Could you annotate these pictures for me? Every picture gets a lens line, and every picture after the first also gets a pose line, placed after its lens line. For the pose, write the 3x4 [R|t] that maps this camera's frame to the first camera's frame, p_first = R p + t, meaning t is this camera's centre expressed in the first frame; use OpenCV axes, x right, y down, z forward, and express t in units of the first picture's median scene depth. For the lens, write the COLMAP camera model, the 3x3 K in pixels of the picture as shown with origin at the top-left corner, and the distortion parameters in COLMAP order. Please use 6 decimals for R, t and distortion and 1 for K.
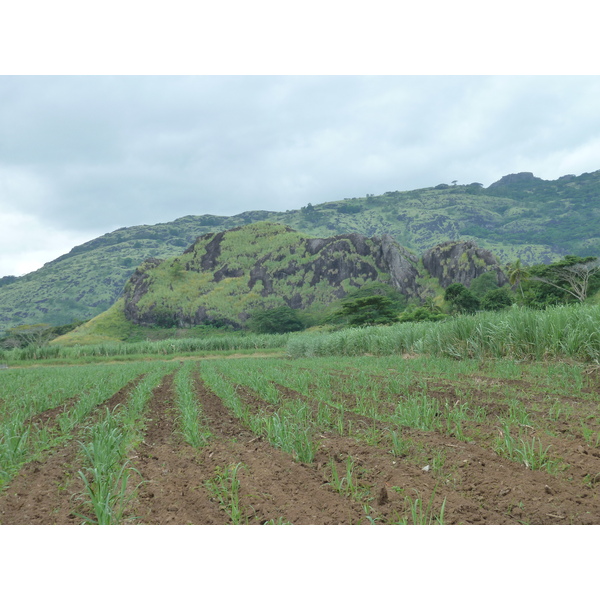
lens RADIAL K [[1383.6, 0, 300.0], [0, 1383.6, 300.0], [0, 0, 1]] dist [0.010670, 0.000000]
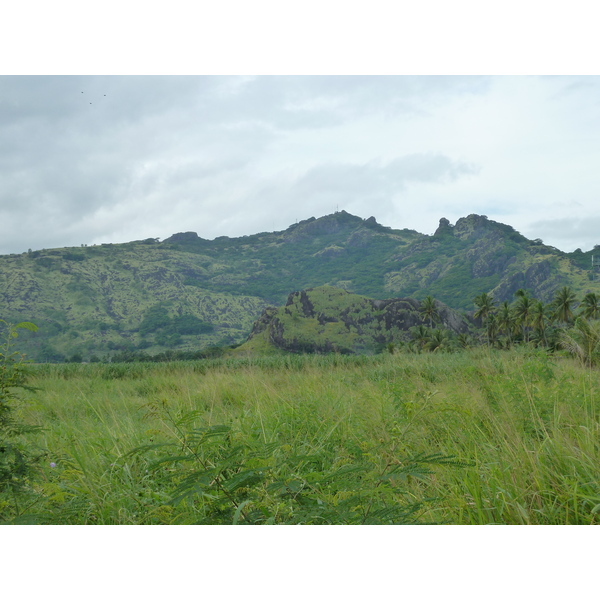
lens RADIAL K [[1493.1, 0, 300.0], [0, 1493.1, 300.0], [0, 0, 1]] dist [-0.025109, 0.000000]
pose [[0.901405, 0.043546, 0.430782, -0.349782], [-0.031901, 0.998905, -0.034223, 0.007493], [-0.431800, 0.017106, 0.901807, -0.218871]]
